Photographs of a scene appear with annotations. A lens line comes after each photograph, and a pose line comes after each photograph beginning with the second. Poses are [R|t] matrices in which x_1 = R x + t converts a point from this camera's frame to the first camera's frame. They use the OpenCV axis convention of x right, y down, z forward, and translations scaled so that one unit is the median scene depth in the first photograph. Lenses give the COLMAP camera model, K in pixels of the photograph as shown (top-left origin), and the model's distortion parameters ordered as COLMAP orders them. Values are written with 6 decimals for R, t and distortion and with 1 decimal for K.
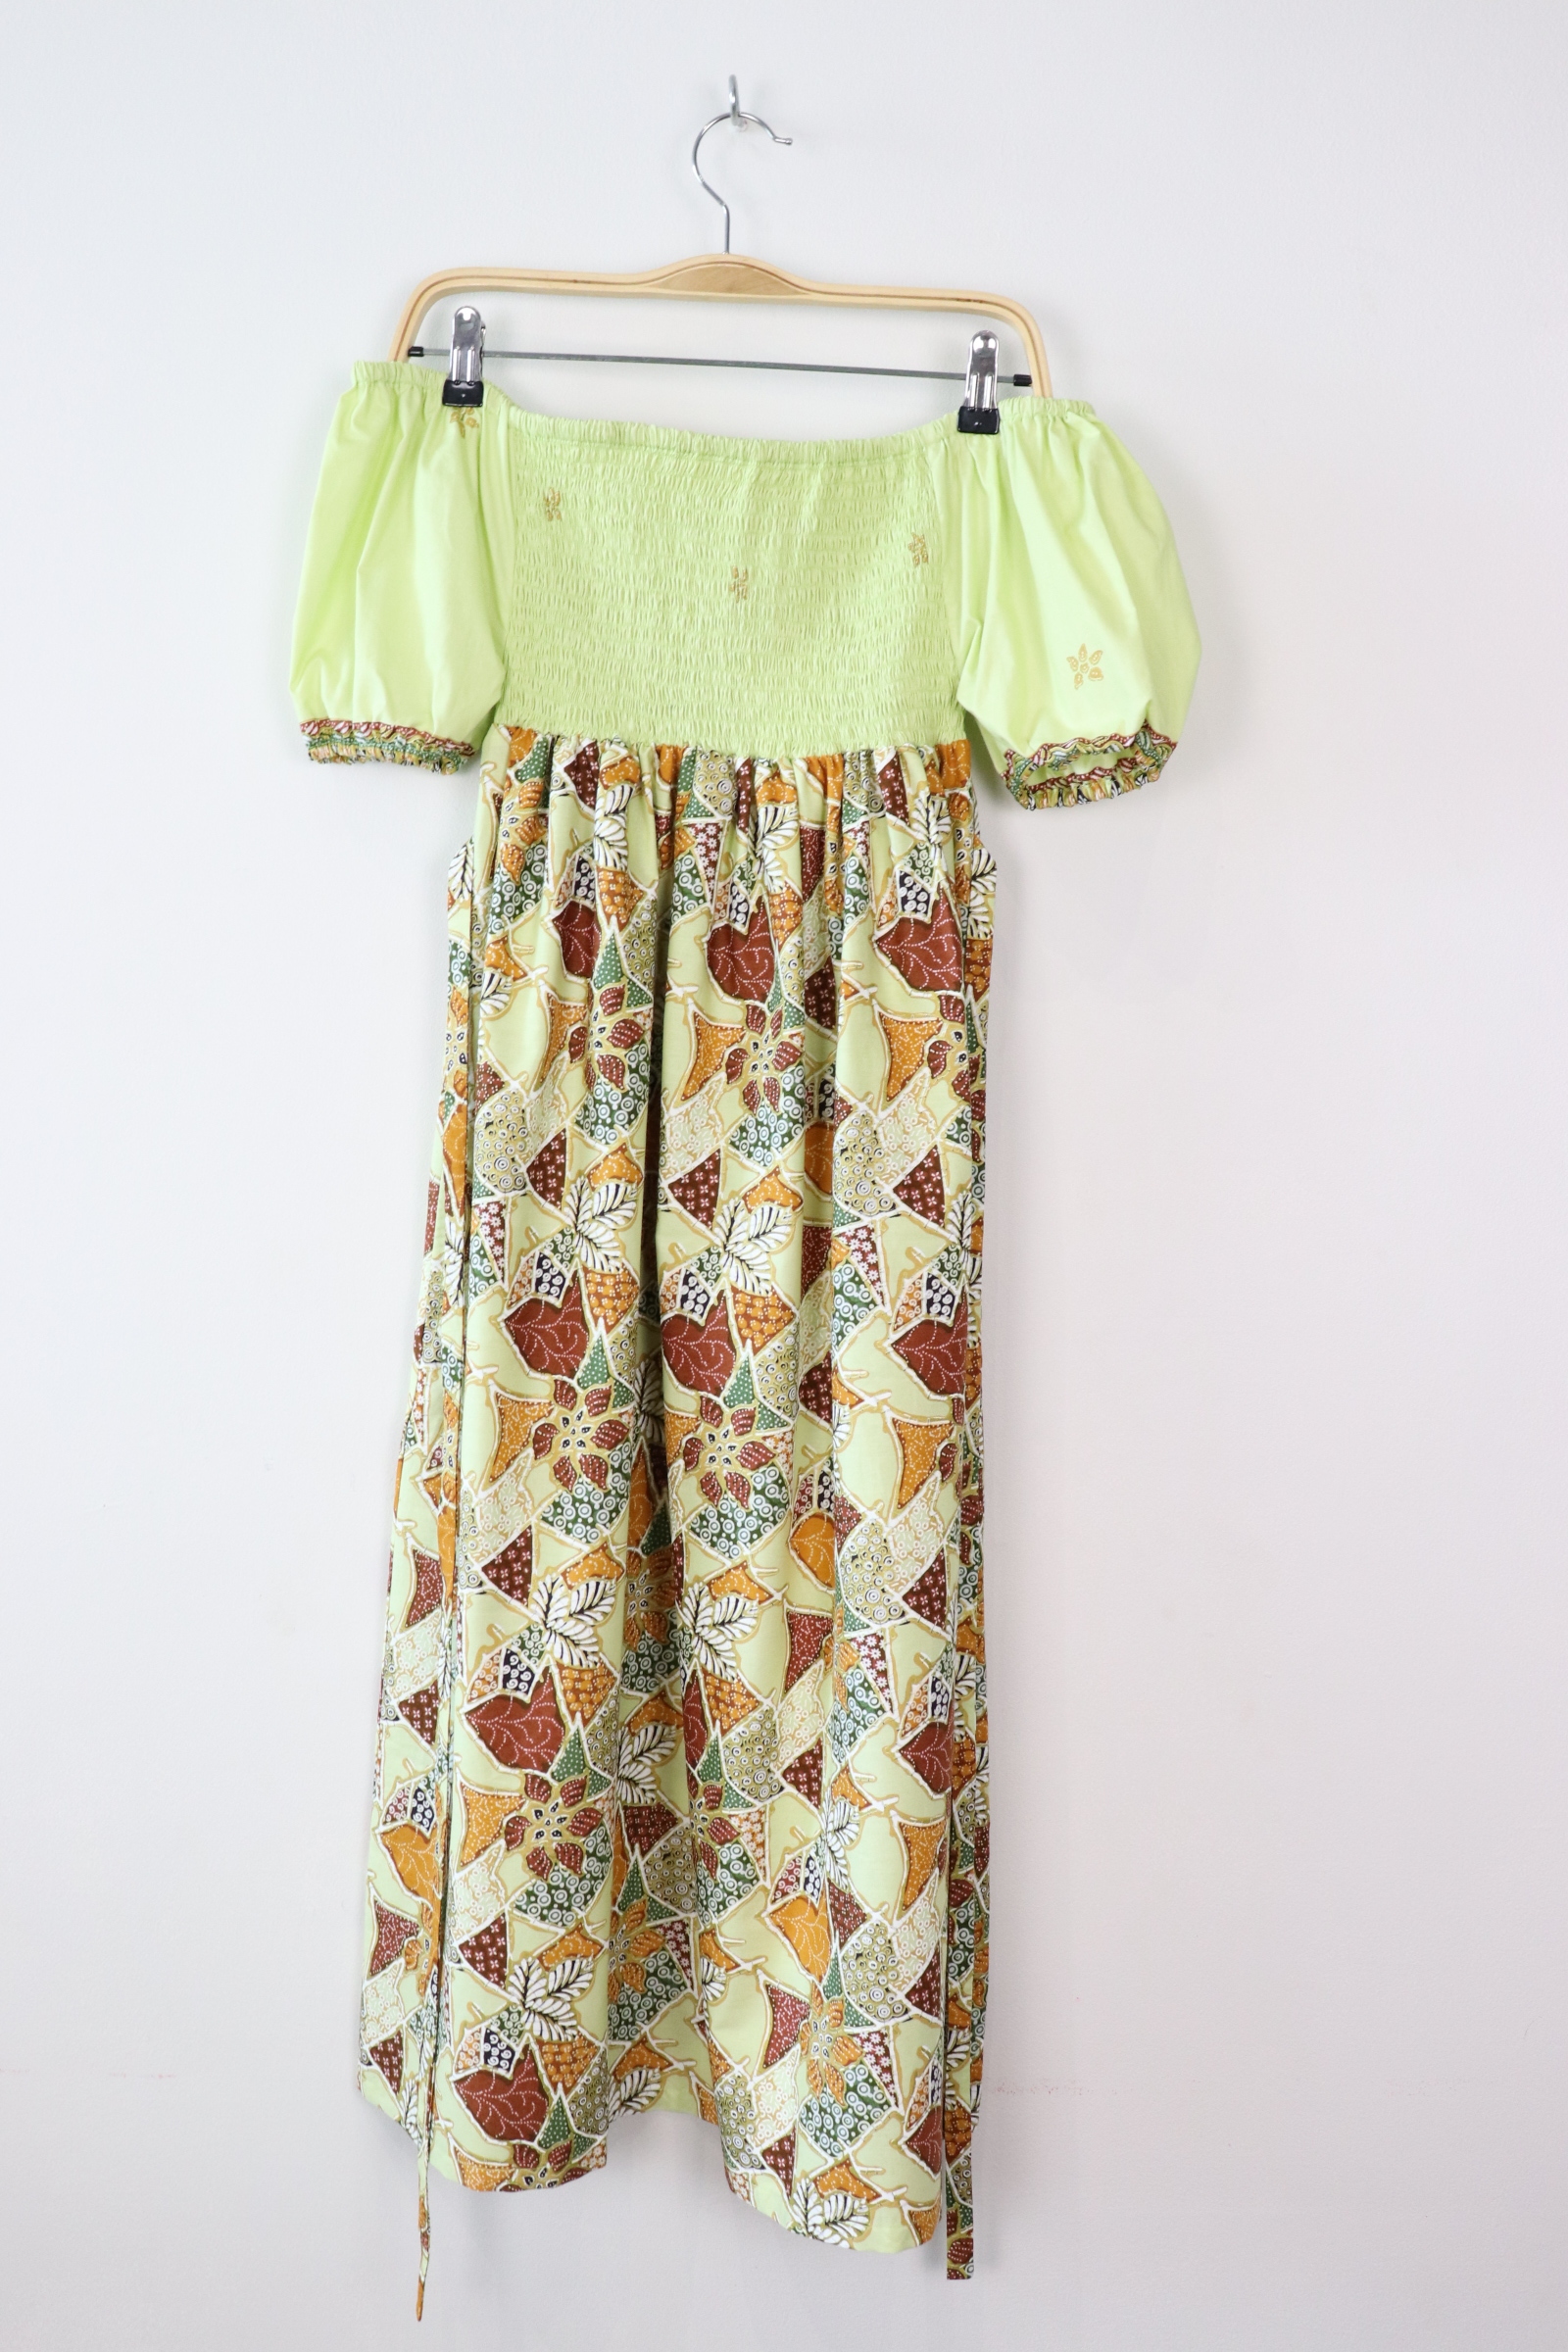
lens RADIAL K [[2349.0, 0, 764.9], [0, 2349.0, 1176.5], [0, 0, 1]] dist [-0.114311, 0.000000]
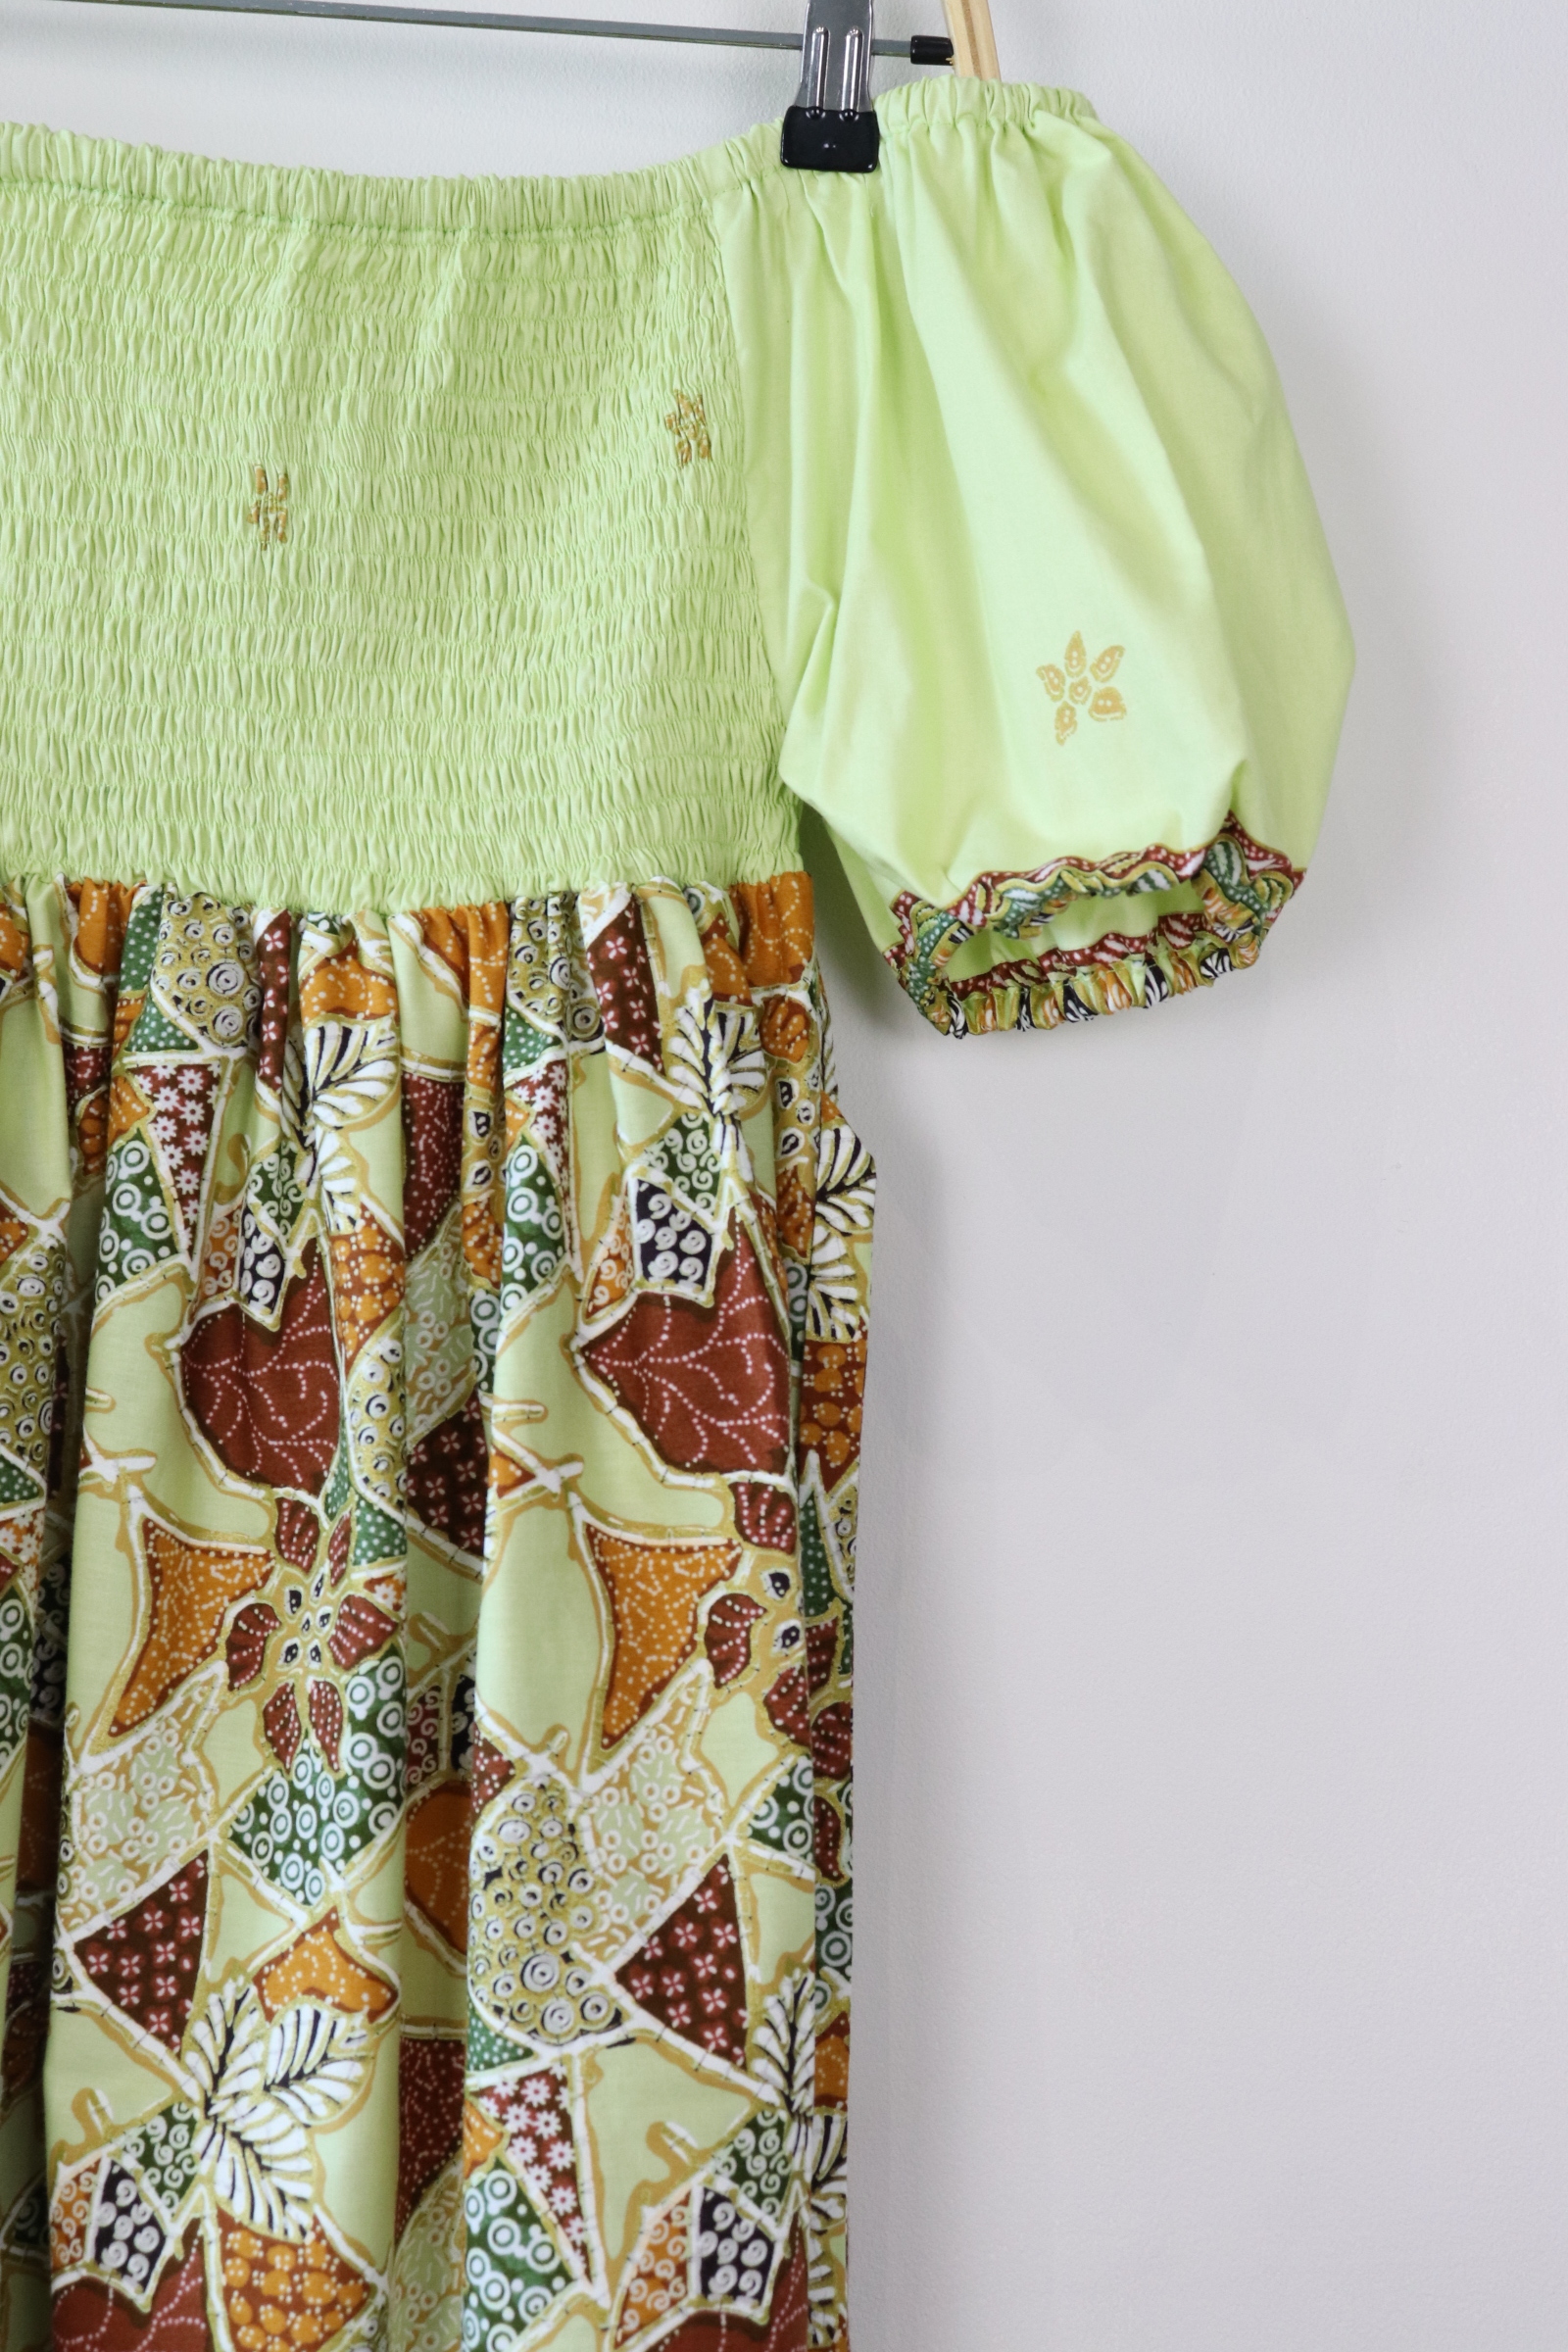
lens RADIAL K [[3130.6, 0, 794.0], [0, 3130.6, 1169.7], [0, 0, 1]] dist [-0.010707, 0.000000]
pose [[0.998810, 0.002351, 0.048707, 0.057458], [0.003769, 0.992127, -0.125178, -0.062286], [-0.048618, 0.125213, 0.990938, 0.446045]]
